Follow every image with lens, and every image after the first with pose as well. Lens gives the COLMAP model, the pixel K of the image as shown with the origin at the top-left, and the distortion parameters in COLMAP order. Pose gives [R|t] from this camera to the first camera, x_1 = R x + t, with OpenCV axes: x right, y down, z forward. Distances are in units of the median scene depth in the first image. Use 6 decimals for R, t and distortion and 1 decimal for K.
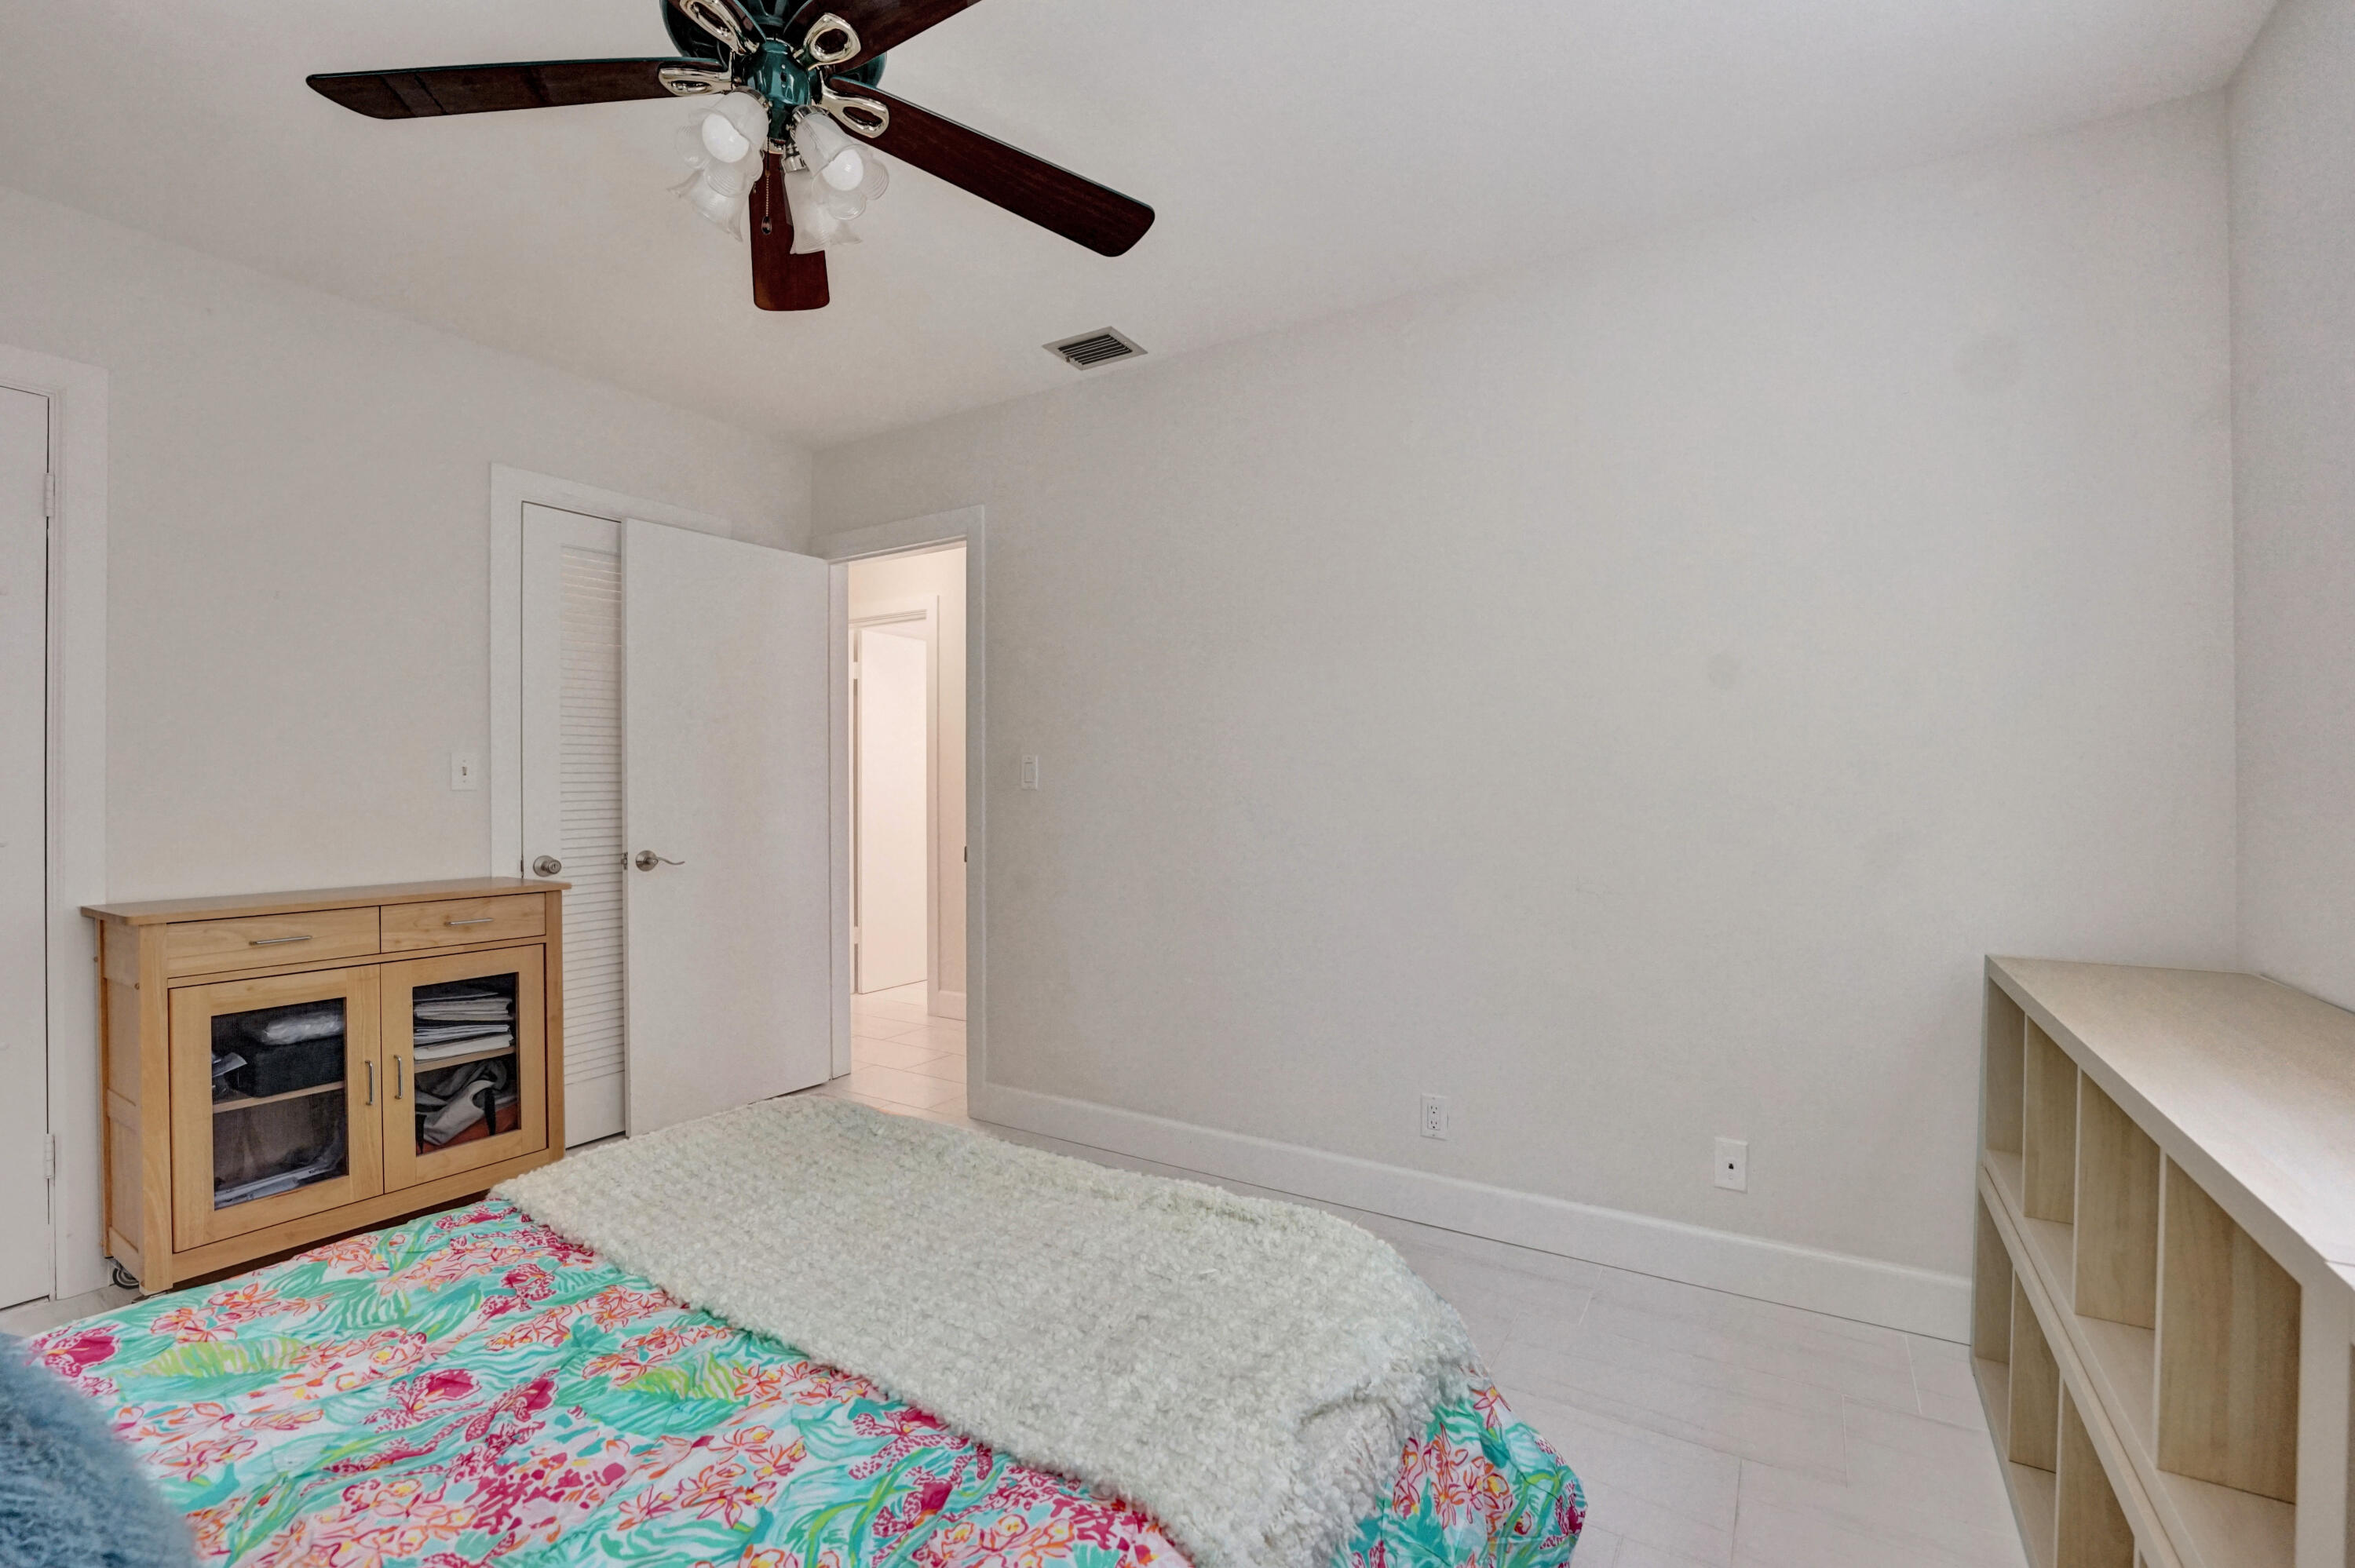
lens RADIAL K [[1002.1, 0, 1172.3], [0, 1002.1, 793.7], [0, 0, 1]] dist [-0.022556, -0.000322]
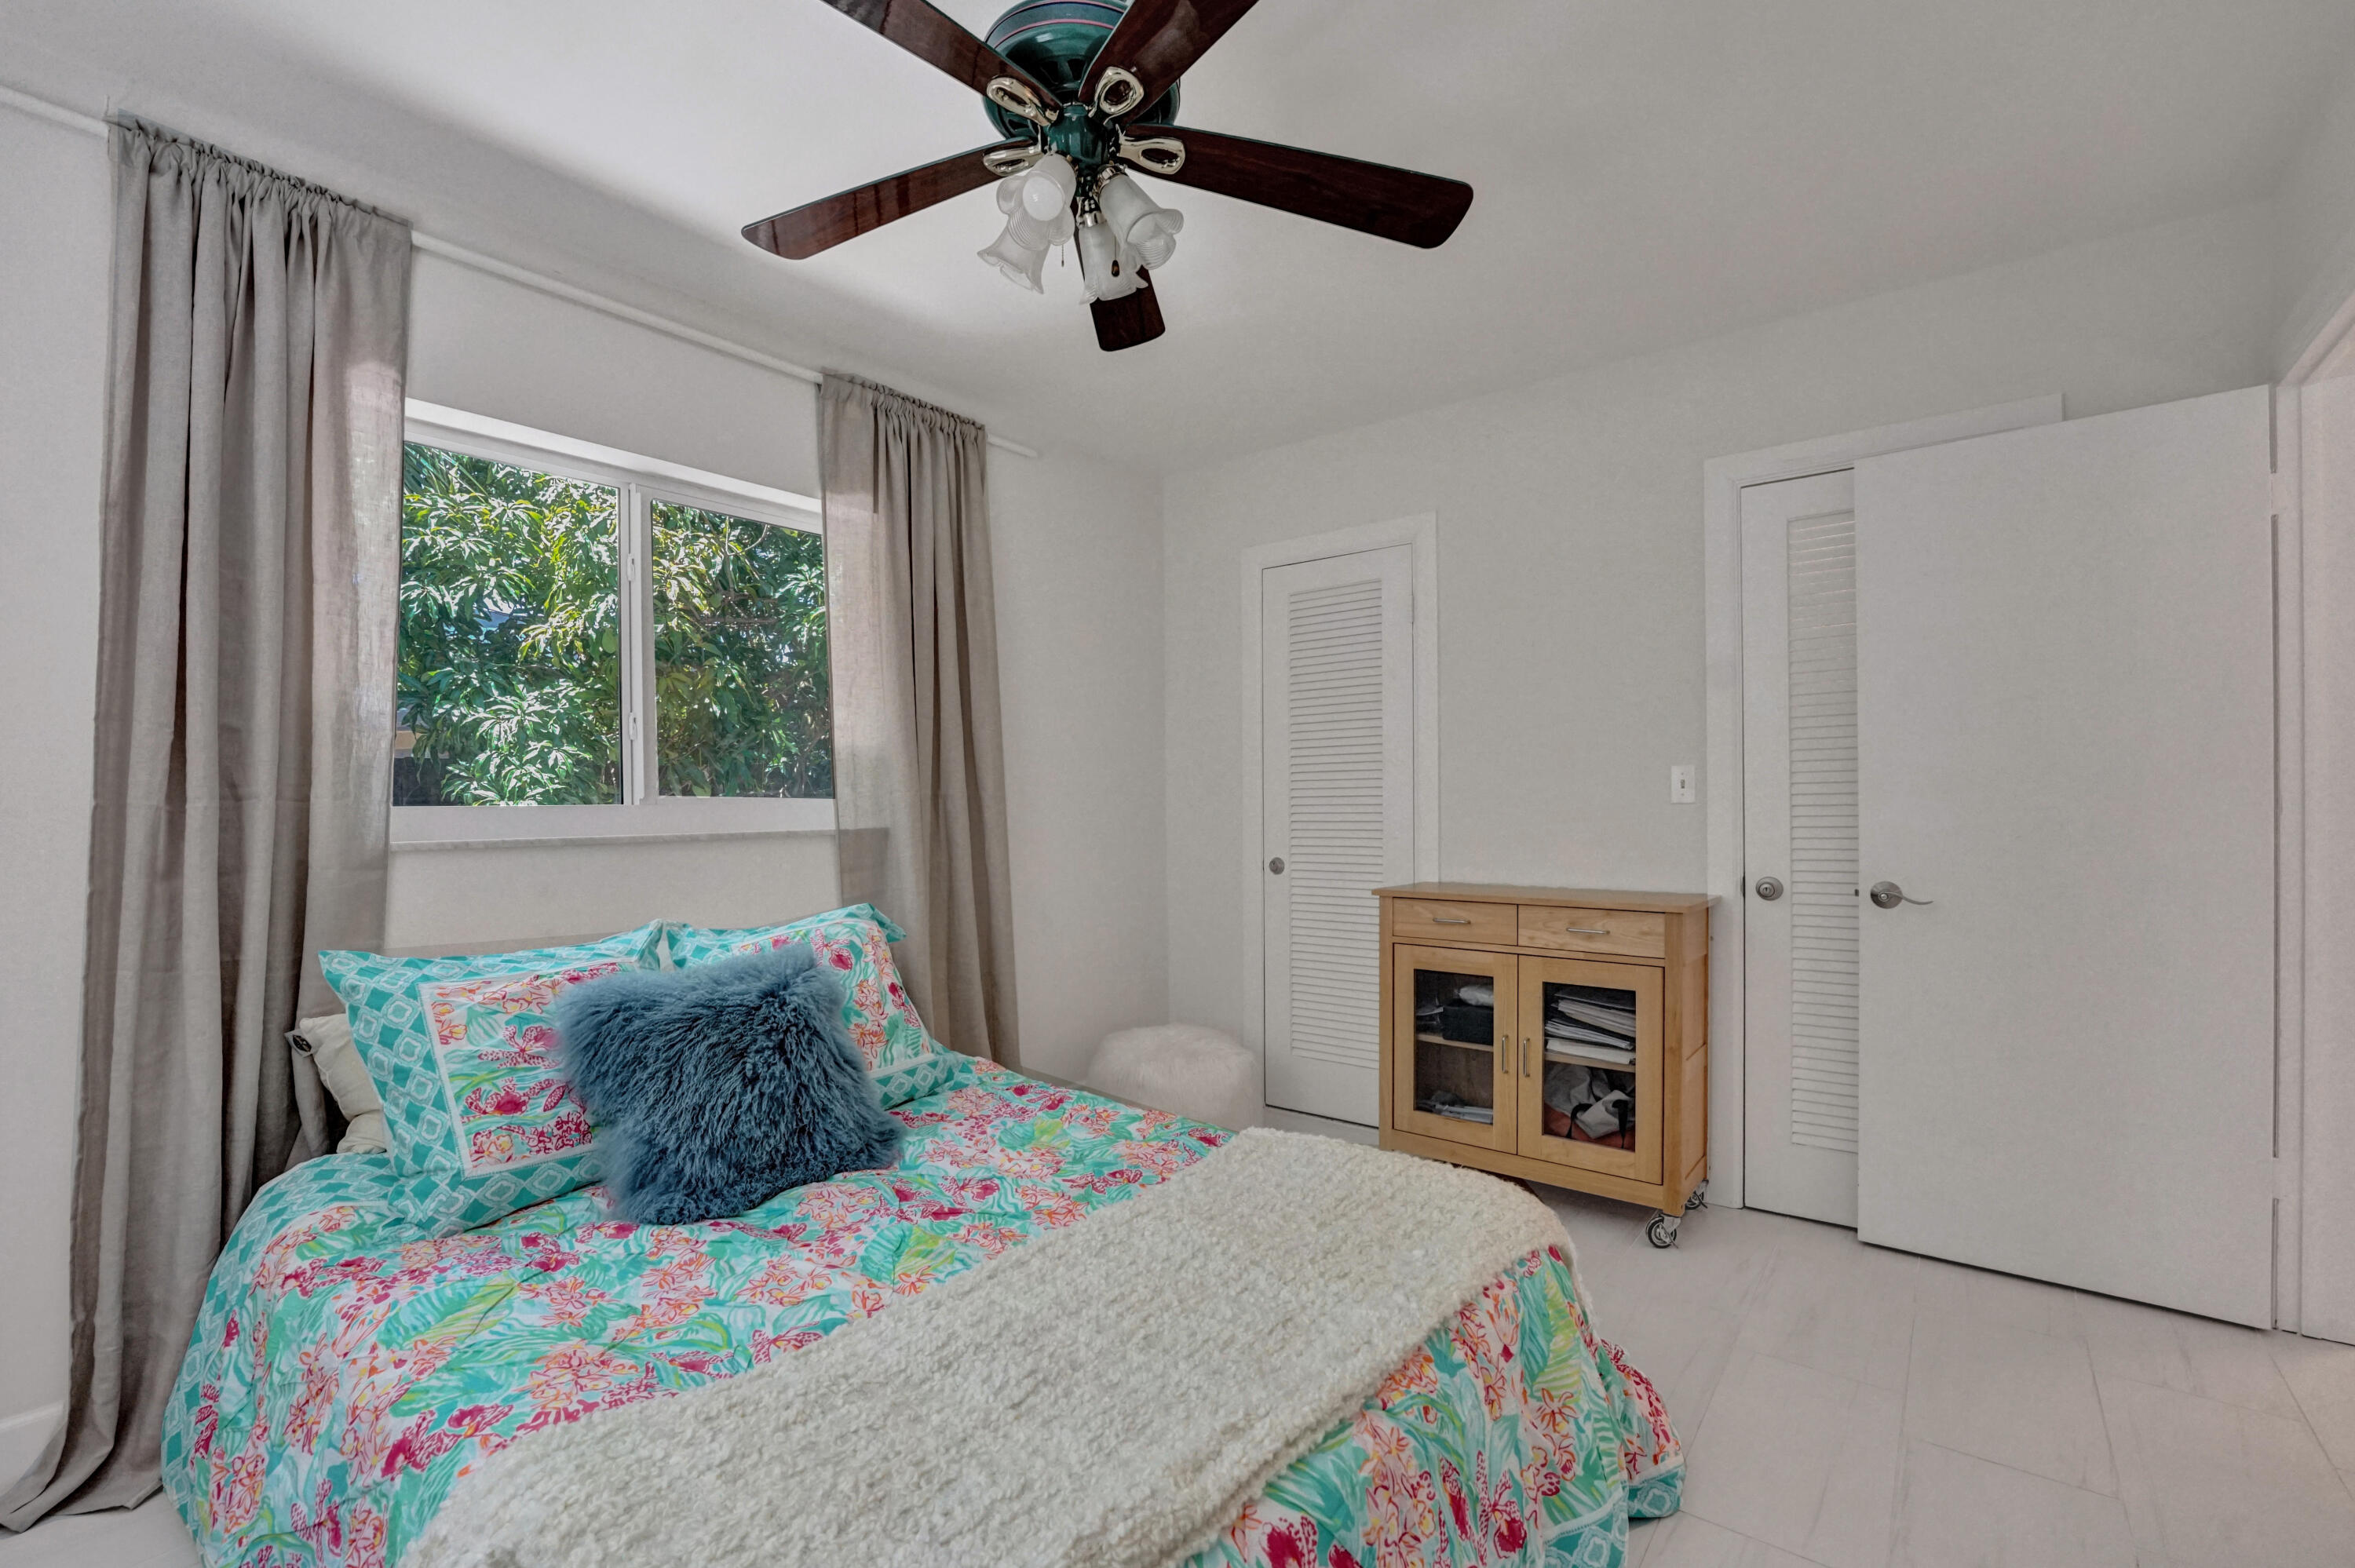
lens RADIAL K [[1002.1, 0, 1172.3], [0, 1002.1, 793.7], [0, 0, 1]] dist [-0.022556, -0.000322]
pose [[-0.108003, -0.006459, -0.994130, 0.400295], [0.000900, 0.999978, -0.006595, -0.007879], [0.994150, -0.001607, -0.107995, 0.727541]]
